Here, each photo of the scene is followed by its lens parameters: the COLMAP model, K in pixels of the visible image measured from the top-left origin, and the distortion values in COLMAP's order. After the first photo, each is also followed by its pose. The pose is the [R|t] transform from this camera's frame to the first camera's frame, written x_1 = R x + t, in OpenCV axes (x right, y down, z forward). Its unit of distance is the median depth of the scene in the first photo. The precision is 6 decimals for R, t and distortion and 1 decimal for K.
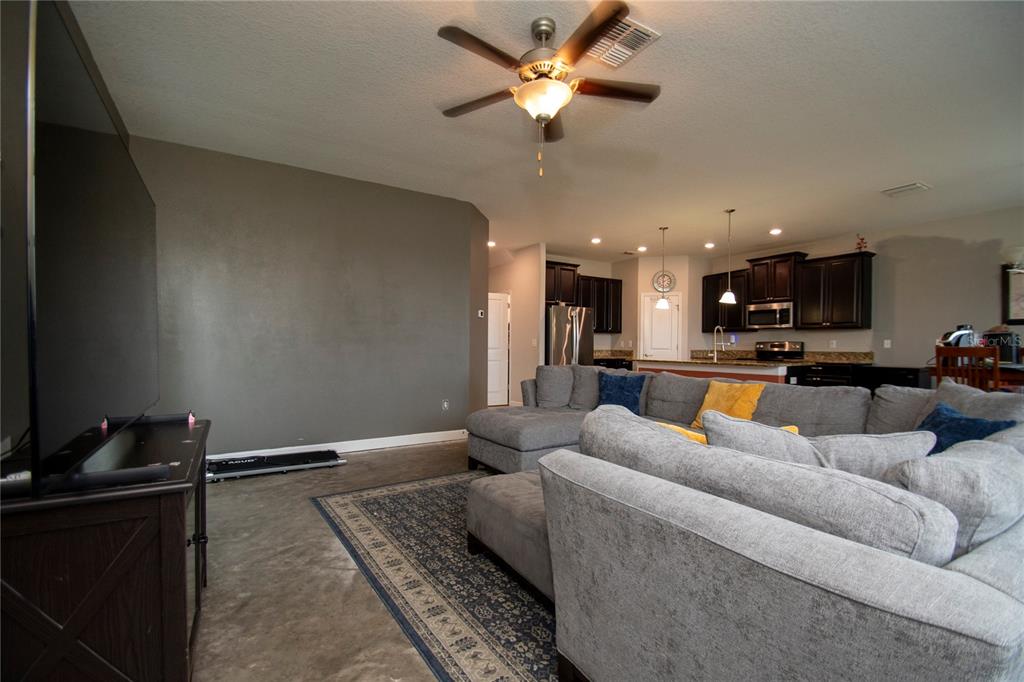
lens RADIAL K [[455.7, 0, 512.0], [0, 455.7, 341.0], [0, 0, 1]] dist [-0.000553, -0.000099]
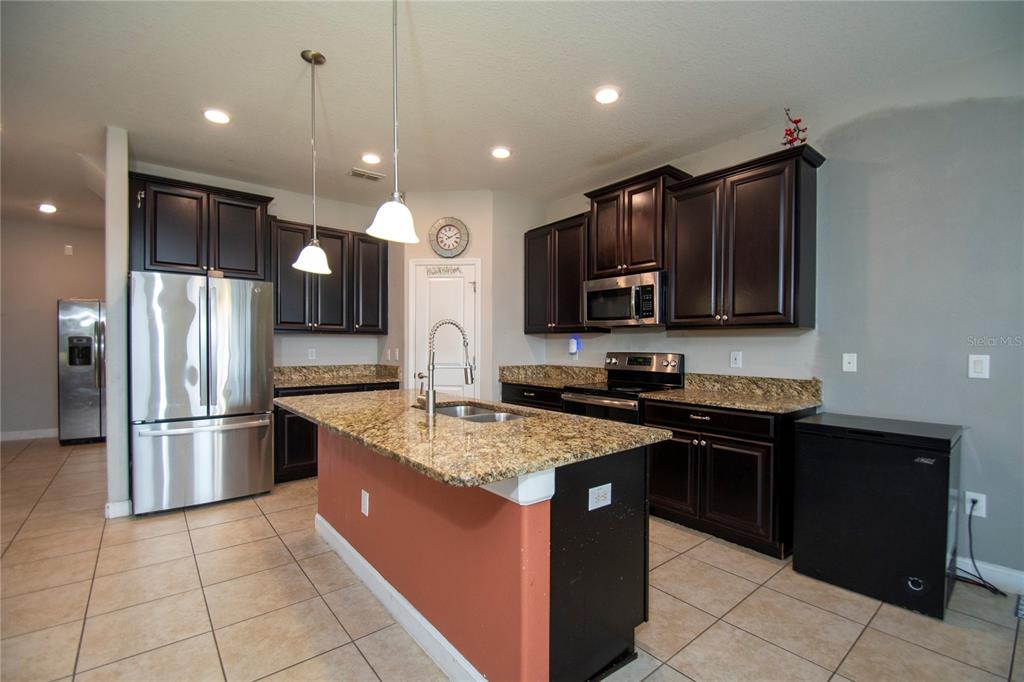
lens RADIAL K [[450.8, 0, 512.0], [0, 450.8, 341.0], [0, 0, 1]] dist [-0.001284, -0.000231]
pose [[0.992611, -0.002545, 0.121310, 0.394077], [0.001859, 0.999982, 0.005768, -0.015357], [-0.121322, -0.005500, 0.992598, 0.534300]]
